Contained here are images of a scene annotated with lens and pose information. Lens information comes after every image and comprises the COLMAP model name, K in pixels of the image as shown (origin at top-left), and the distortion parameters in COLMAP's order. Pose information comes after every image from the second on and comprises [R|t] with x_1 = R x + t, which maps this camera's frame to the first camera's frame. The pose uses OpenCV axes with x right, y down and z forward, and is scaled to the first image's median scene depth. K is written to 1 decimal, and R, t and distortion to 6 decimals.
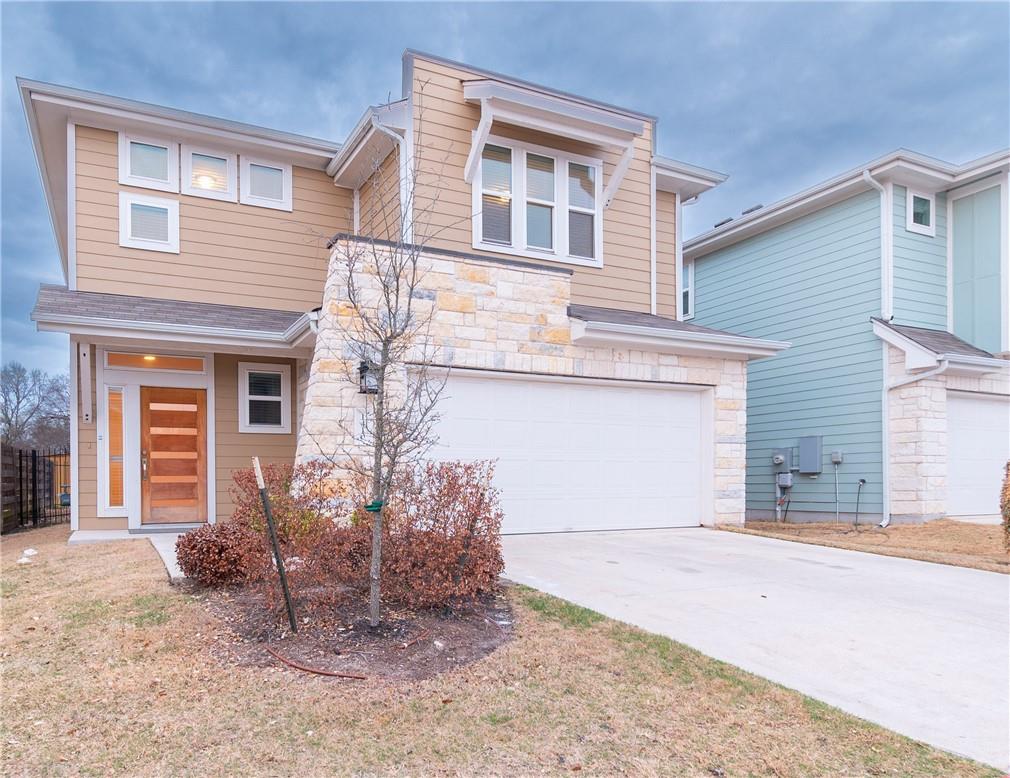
lens RADIAL K [[607.9, 0, 505.0], [0, 607.9, 474.1], [0, 0, 1]] dist [-0.000338, 0.000494]
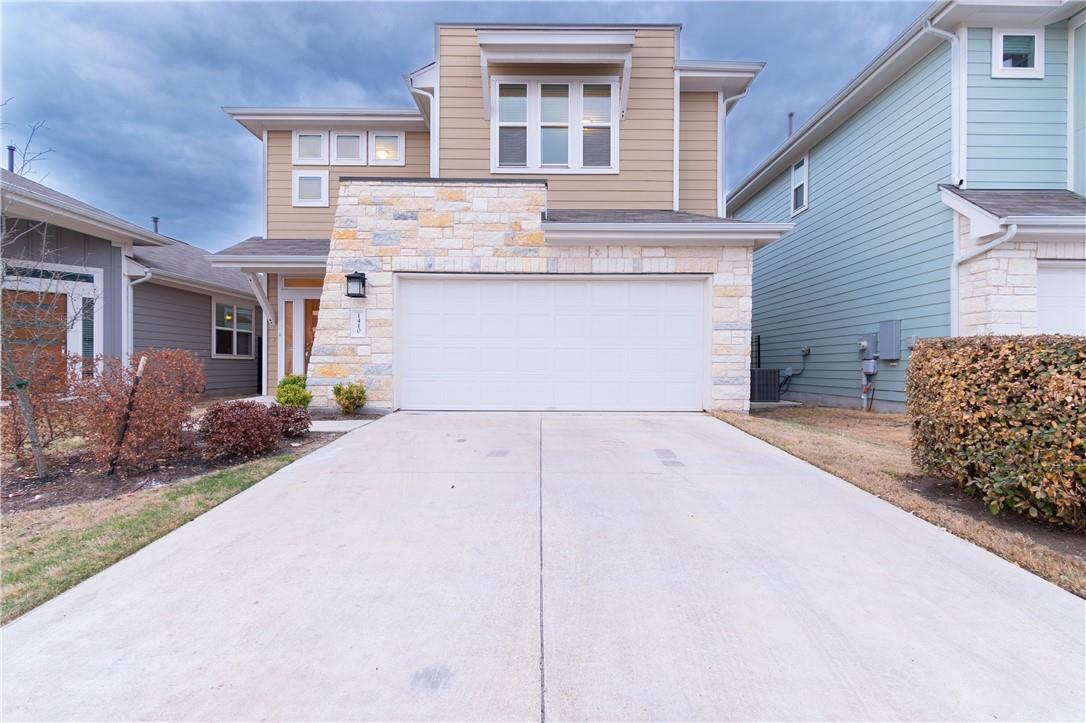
lens RADIAL K [[473.6, 0, 543.0], [0, 473.6, 361.5], [0, 0, 1]] dist [-0.000121, -0.000094]
pose [[0.924416, 0.003875, -0.381366, 0.382415], [-0.002409, 0.999988, 0.004322, -0.001353], [0.381378, -0.003076, 0.924414, 0.159008]]
